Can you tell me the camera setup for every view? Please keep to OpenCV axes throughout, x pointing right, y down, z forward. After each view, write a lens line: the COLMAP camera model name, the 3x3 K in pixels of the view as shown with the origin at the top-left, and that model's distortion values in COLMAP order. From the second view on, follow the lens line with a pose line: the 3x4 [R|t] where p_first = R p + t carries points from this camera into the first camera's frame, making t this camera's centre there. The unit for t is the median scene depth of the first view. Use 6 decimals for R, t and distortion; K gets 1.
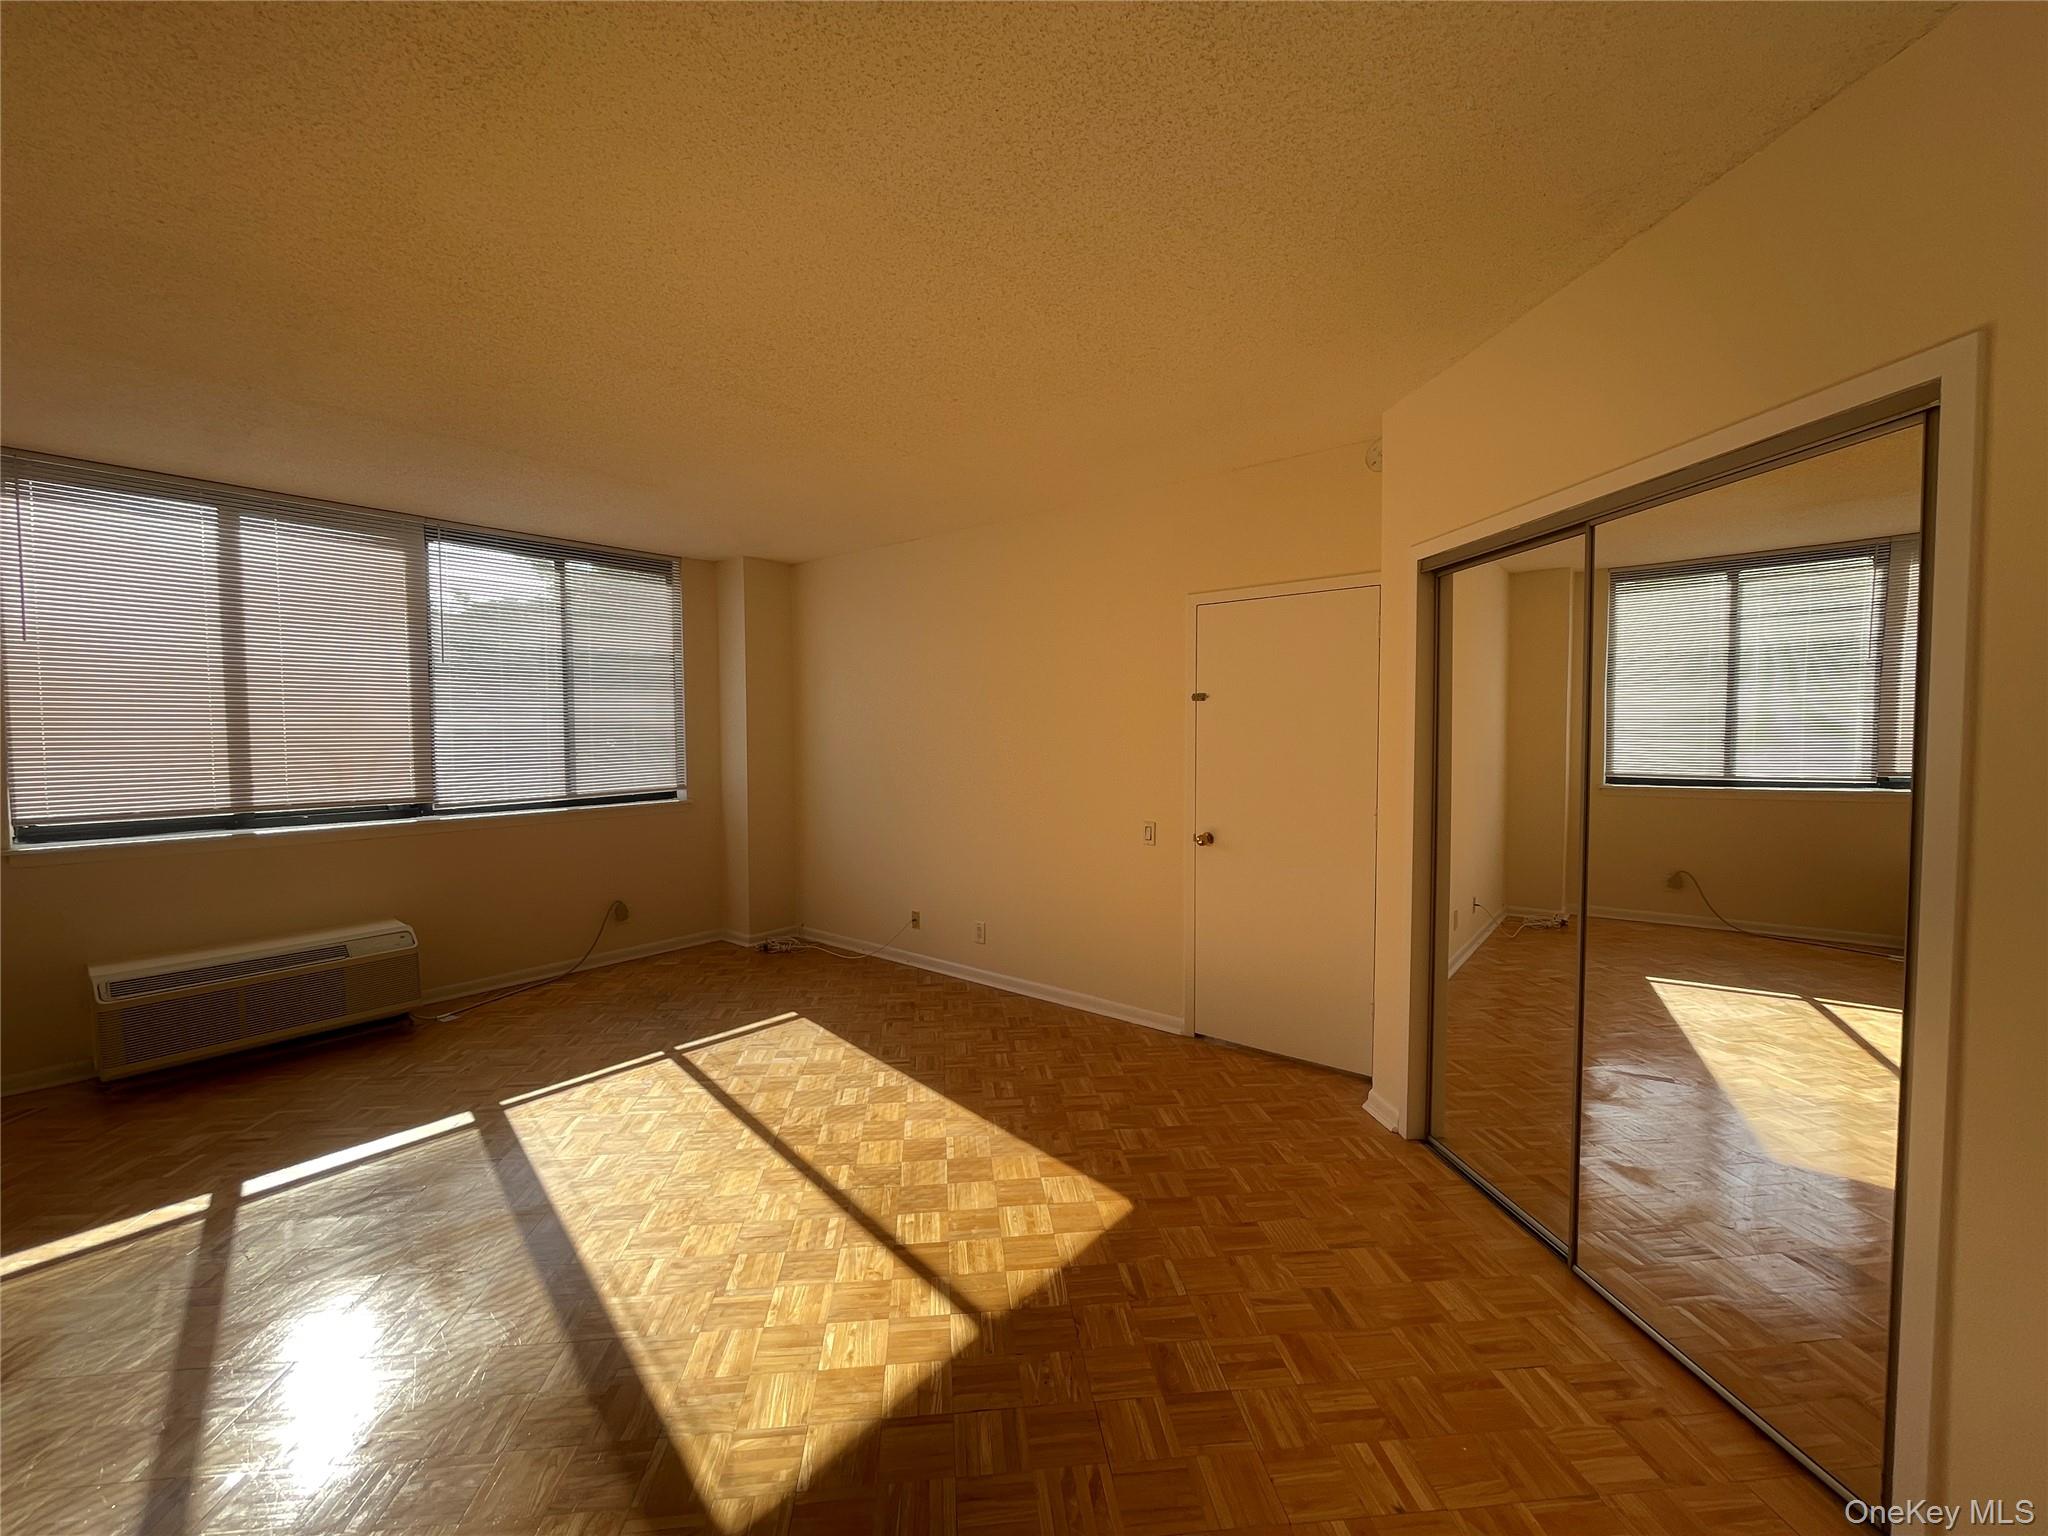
lens RADIAL K [[830.8, 0, 1013.3], [0, 830.8, 767.5], [0, 0, 1]] dist [-0.009569, 0.006074]
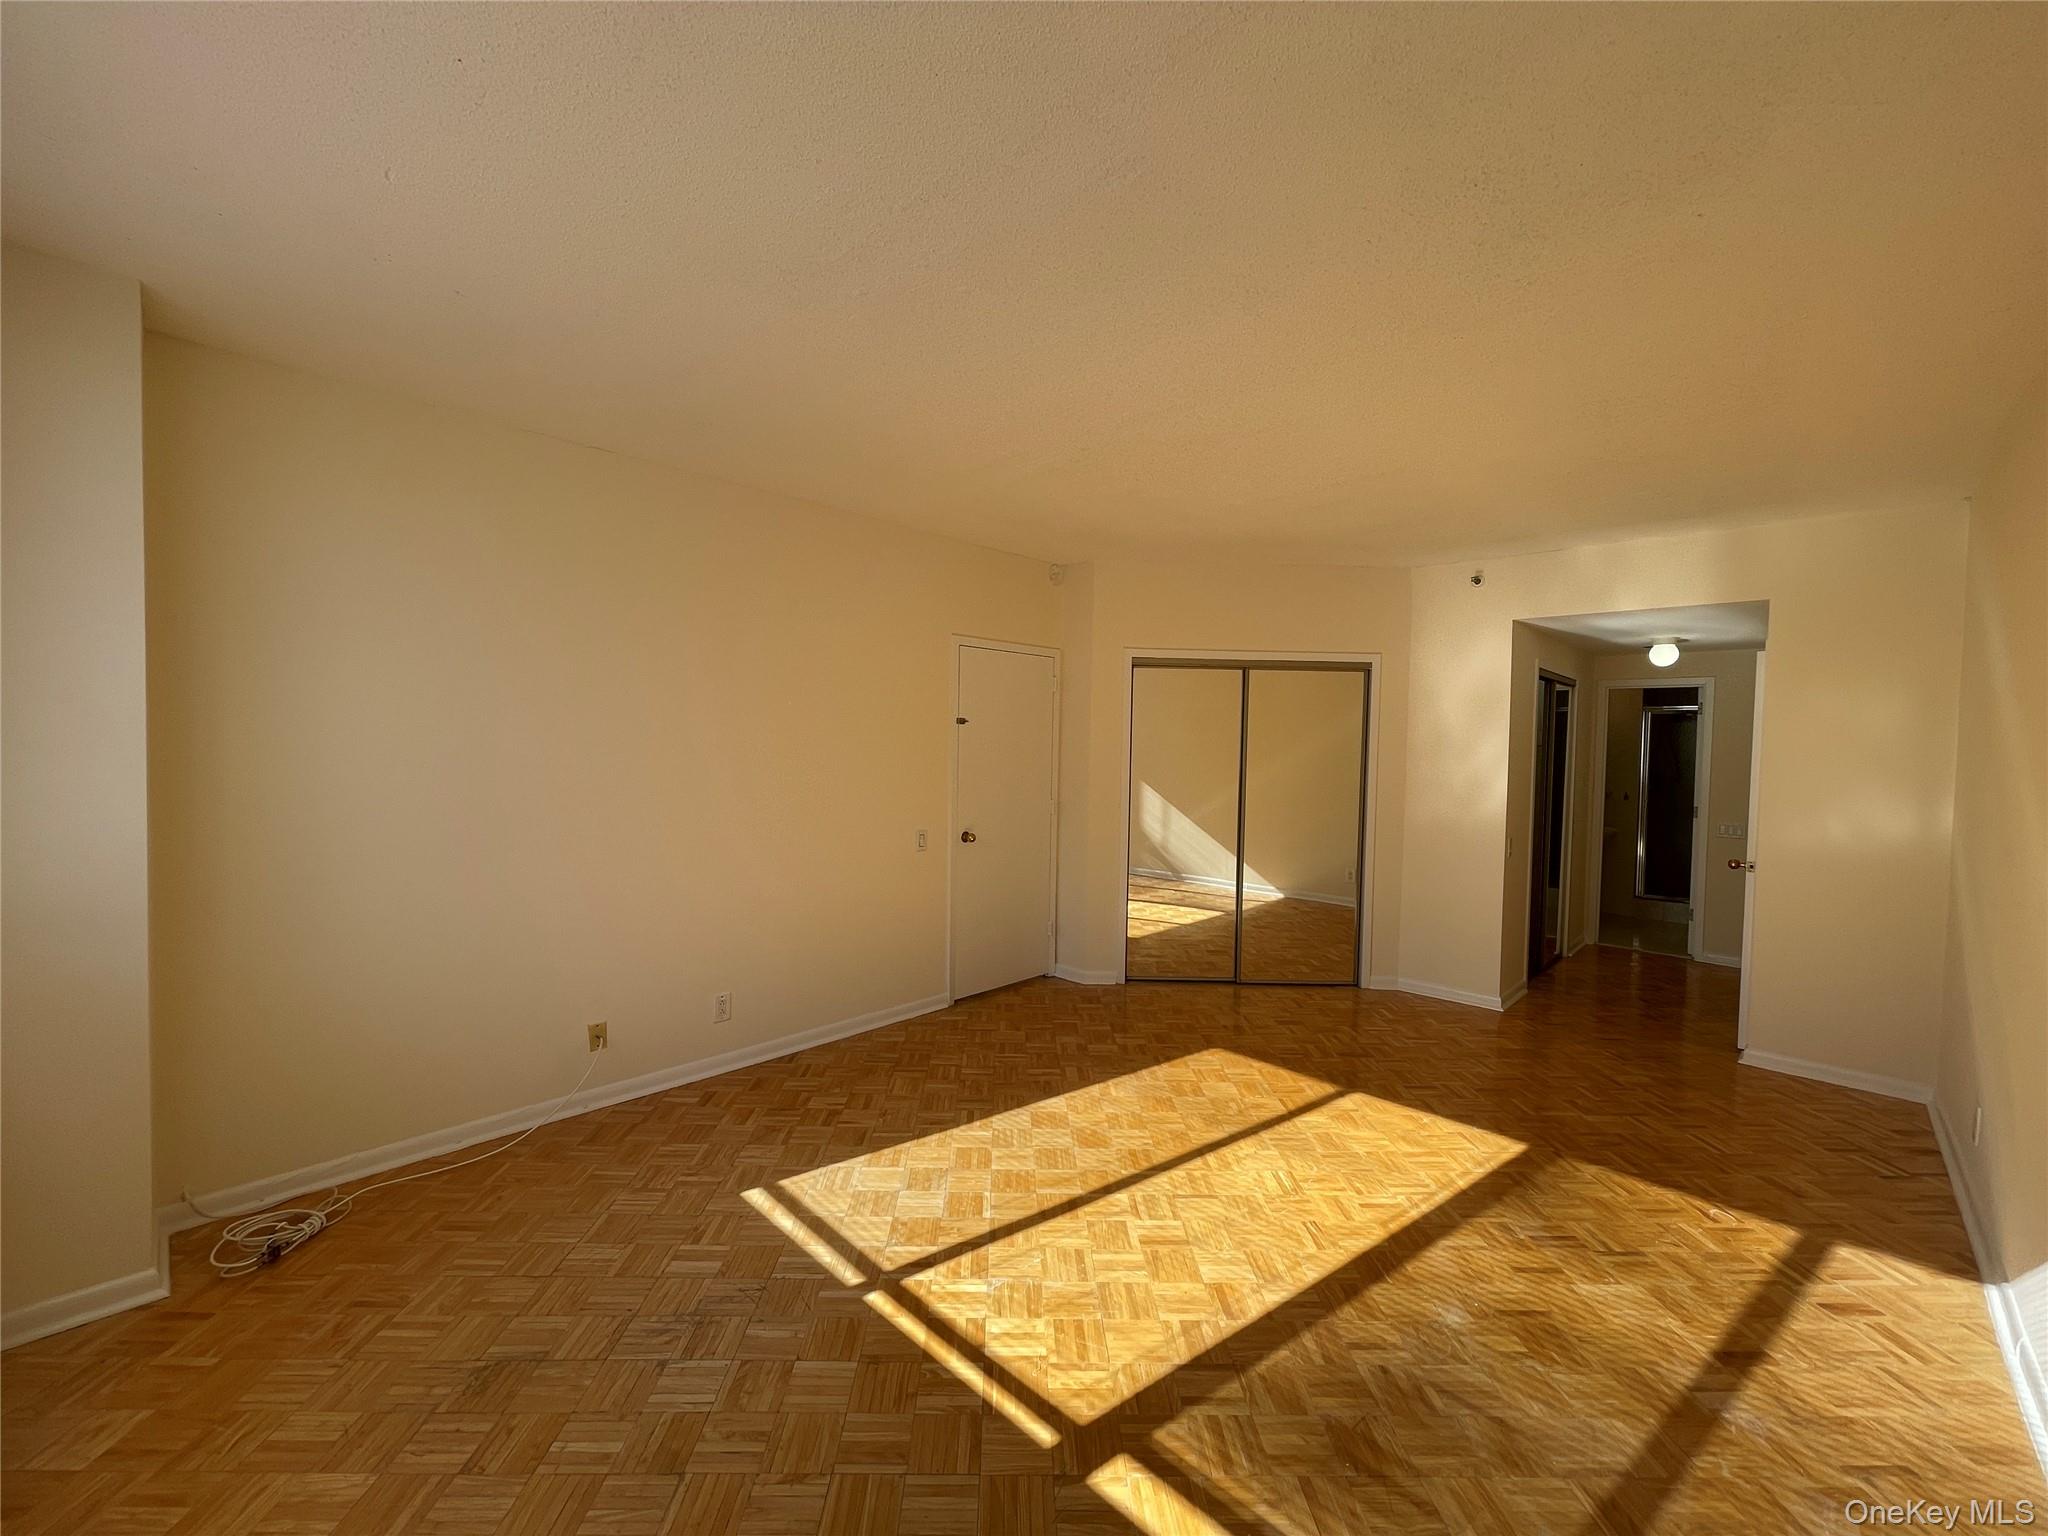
lens RADIAL K [[830.8, 0, 1013.3], [0, 830.8, 767.5], [0, 0, 1]] dist [-0.009569, 0.006074]
pose [[0.080224, -0.029969, 0.996326, -1.041333], [0.023137, 0.999335, 0.028196, -0.052869], [-0.996508, 0.020790, 0.080864, 0.876854]]
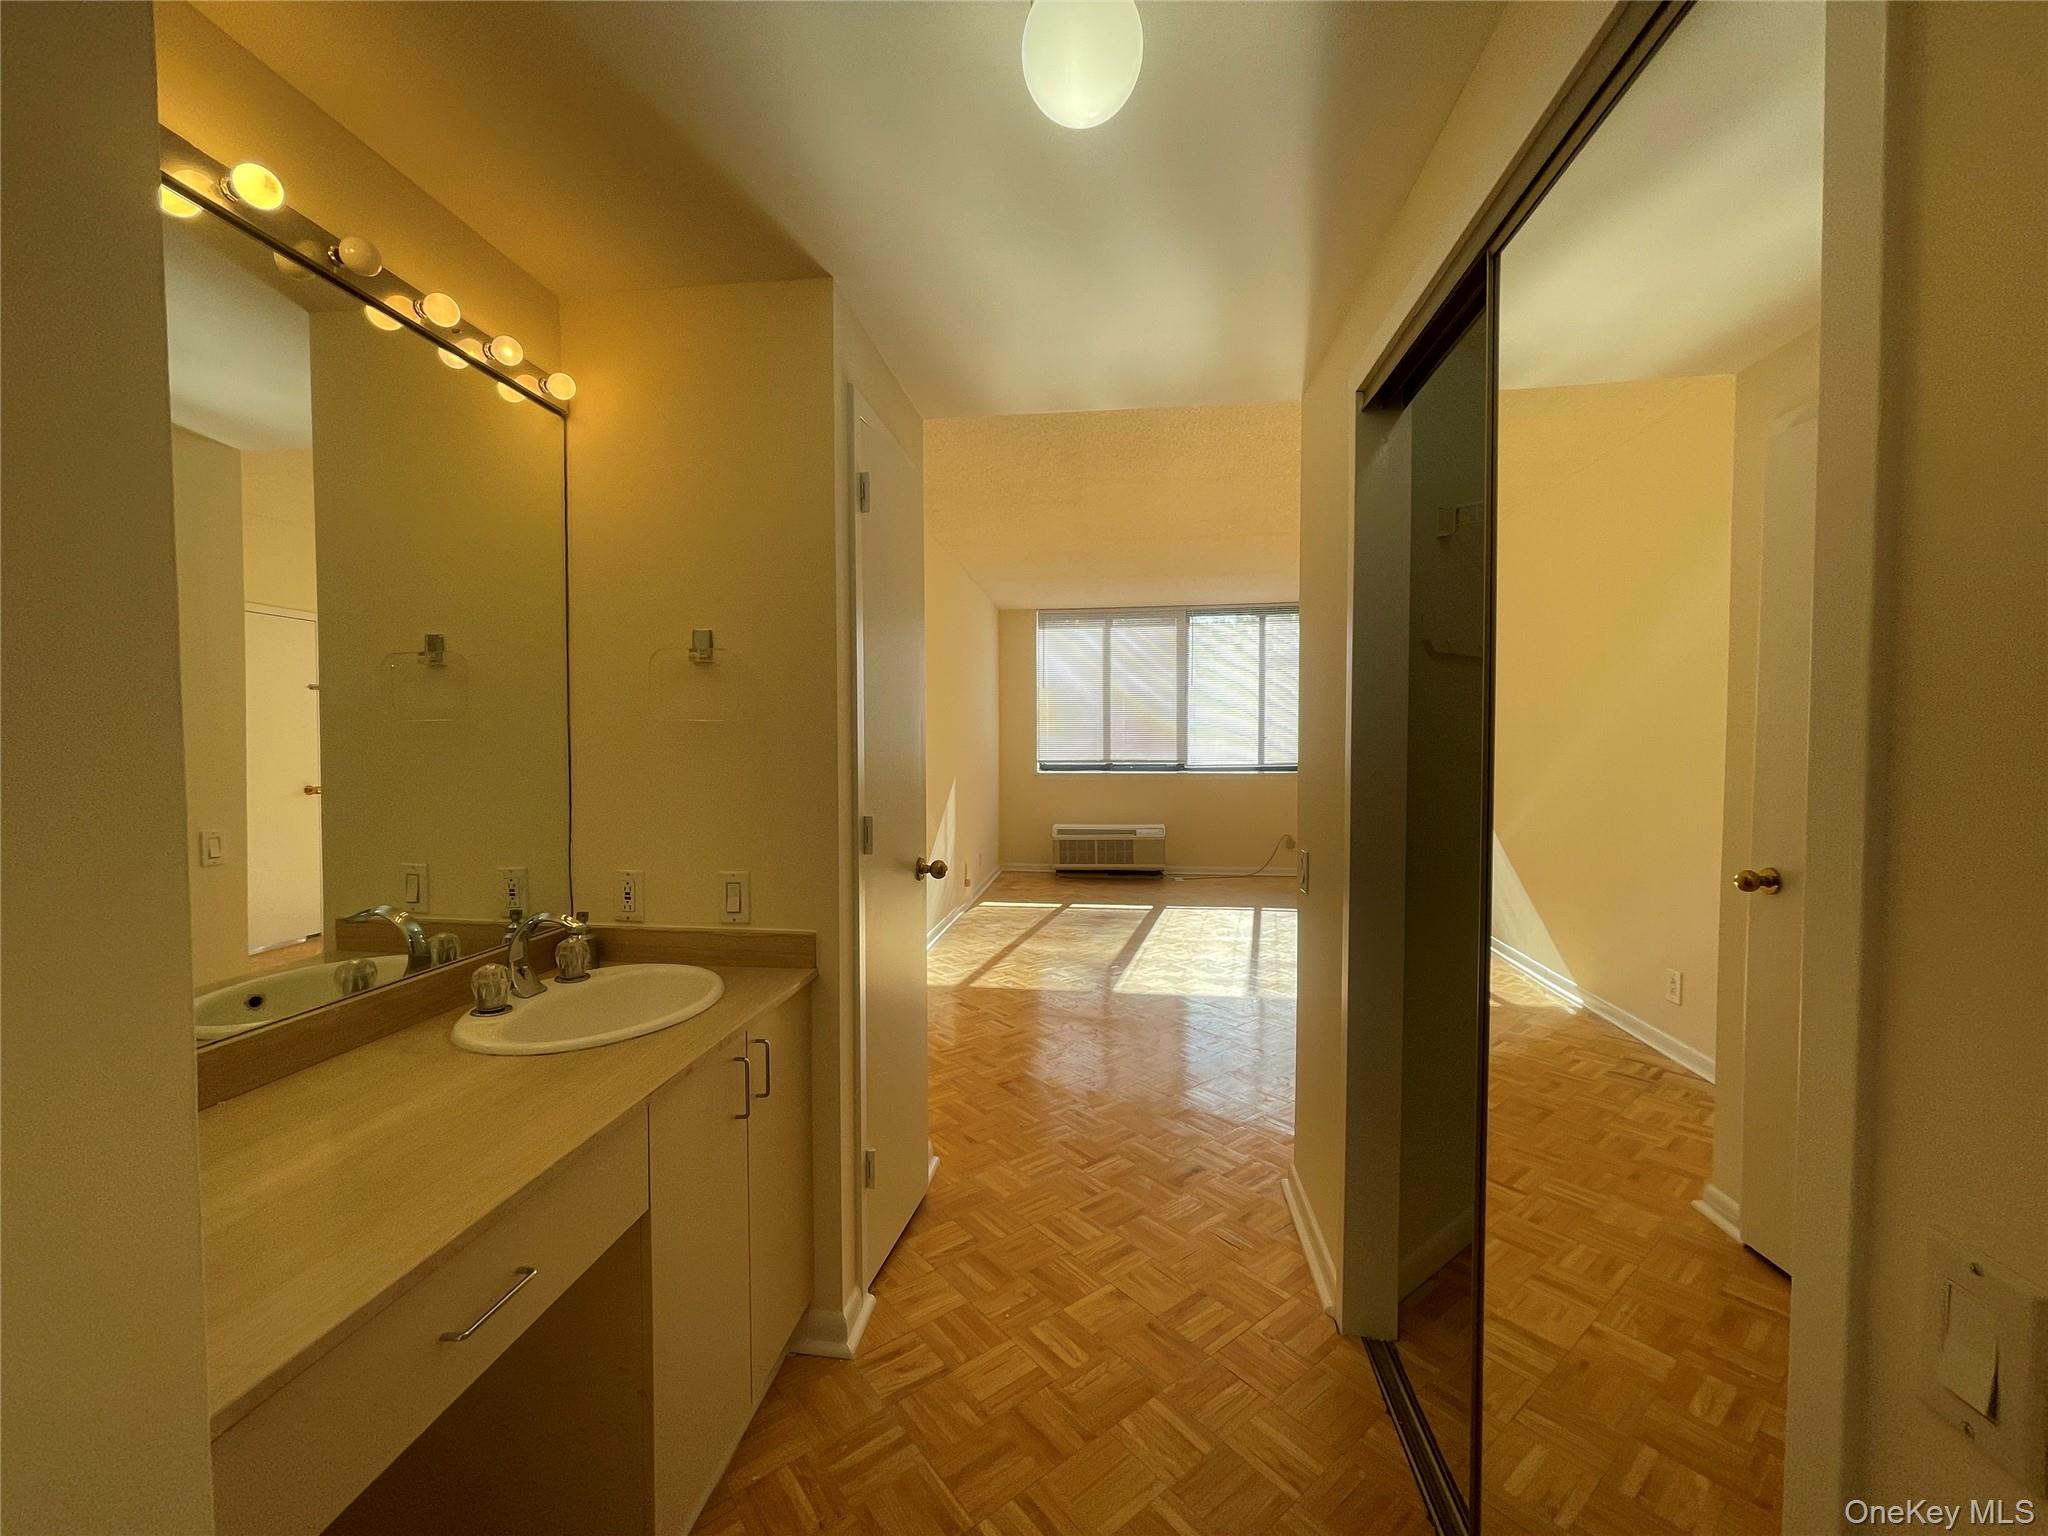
lens RADIAL K [[830.8, 0, 1013.3], [0, 830.8, 767.5], [0, 0, 1]] dist [-0.009569, 0.006074]
pose [[0.534294, 0.029665, -0.844778, 0.772800], [-0.035430, 0.999292, 0.012683, 0.050846], [0.844556, 0.023154, 0.534967, -0.347242]]
